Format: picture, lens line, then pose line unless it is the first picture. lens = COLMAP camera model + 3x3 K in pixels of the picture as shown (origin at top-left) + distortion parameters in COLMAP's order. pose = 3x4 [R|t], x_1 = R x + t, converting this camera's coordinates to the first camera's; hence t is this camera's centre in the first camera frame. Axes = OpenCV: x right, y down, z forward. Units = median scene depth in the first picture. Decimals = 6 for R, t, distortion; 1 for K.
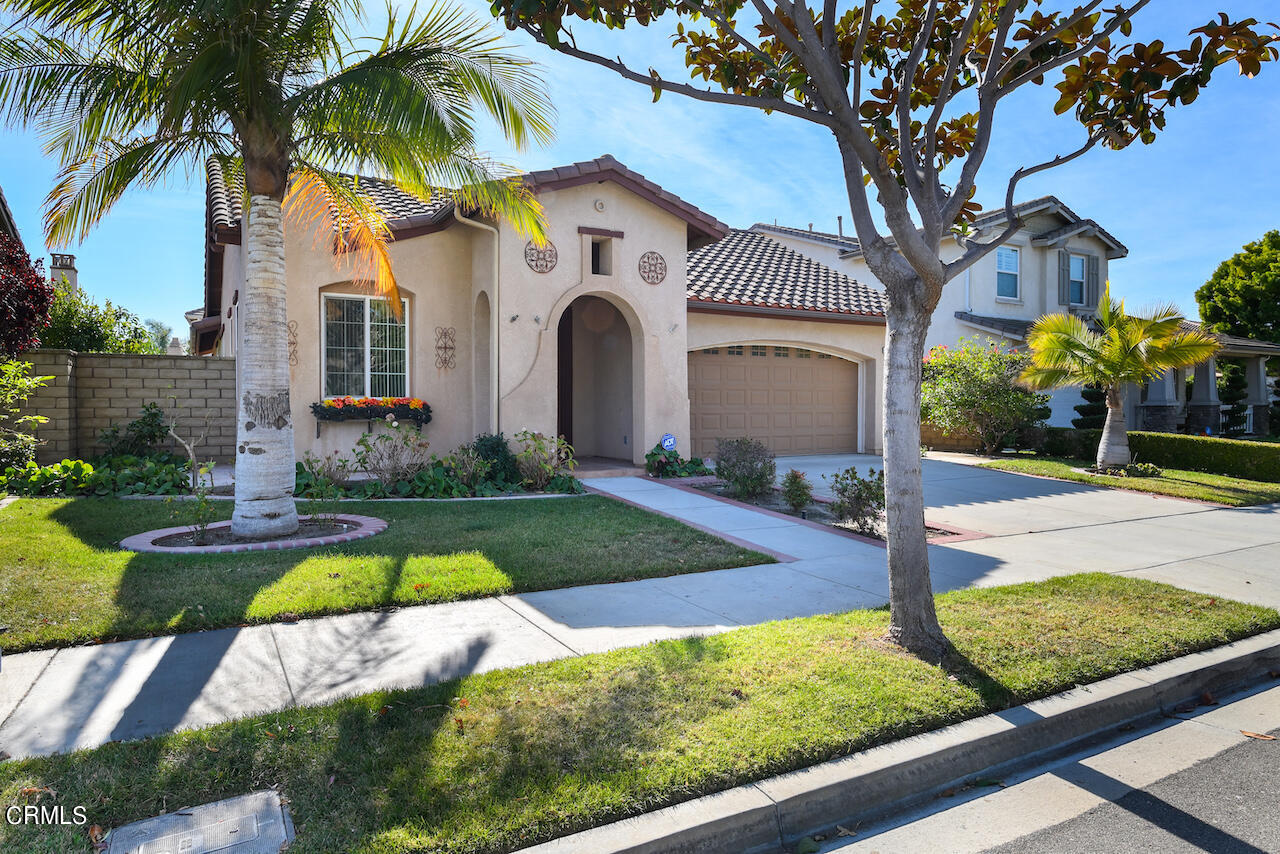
lens RADIAL K [[732.1, 0, 641.4], [0, 732.1, 430.3], [0, 0, 1]] dist [0.004179, -0.000337]
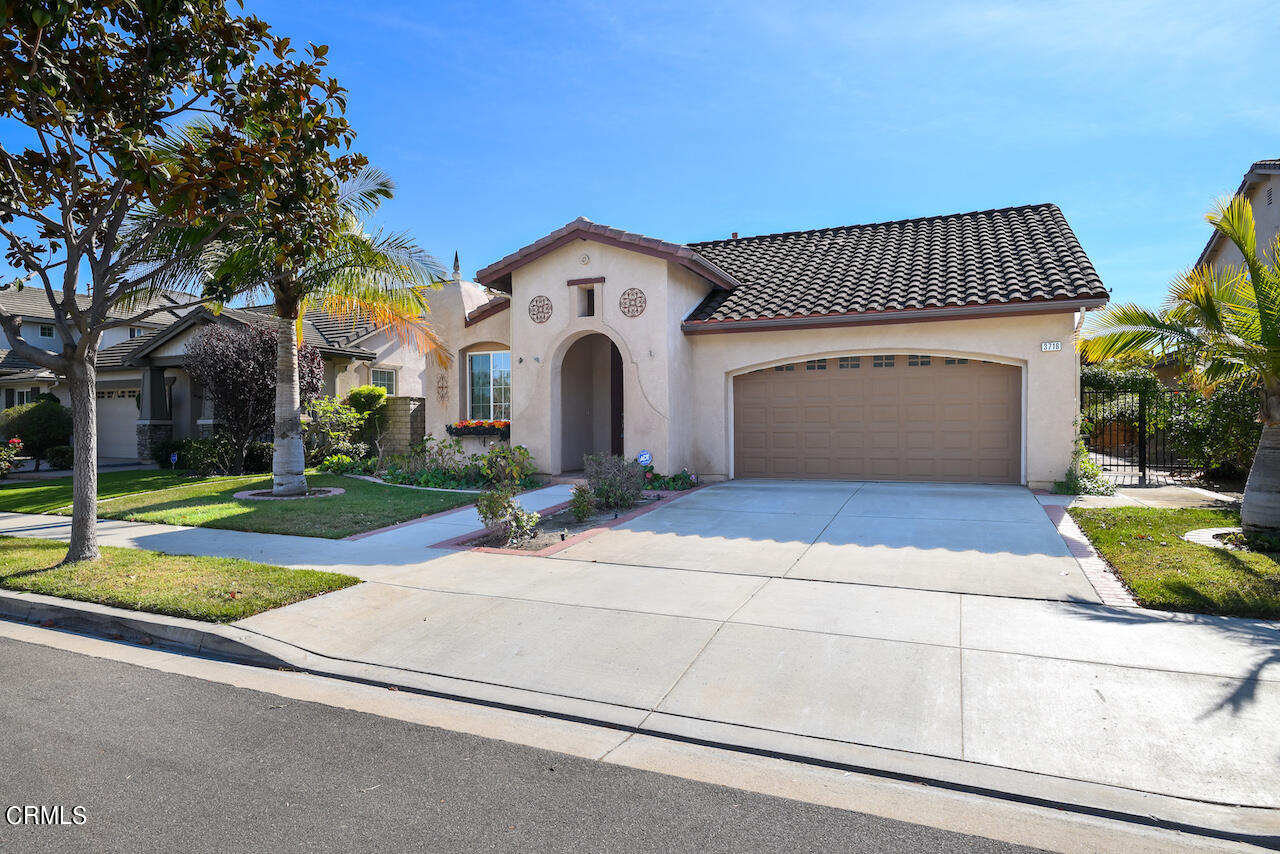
lens RADIAL K [[732.1, 0, 641.4], [0, 732.1, 430.3], [0, 0, 1]] dist [0.004179, -0.000337]
pose [[0.637958, -0.002625, -0.770067, 0.906436], [-0.019286, 0.999626, -0.019385, -0.003851], [0.769830, 0.027218, 0.637669, 0.301607]]
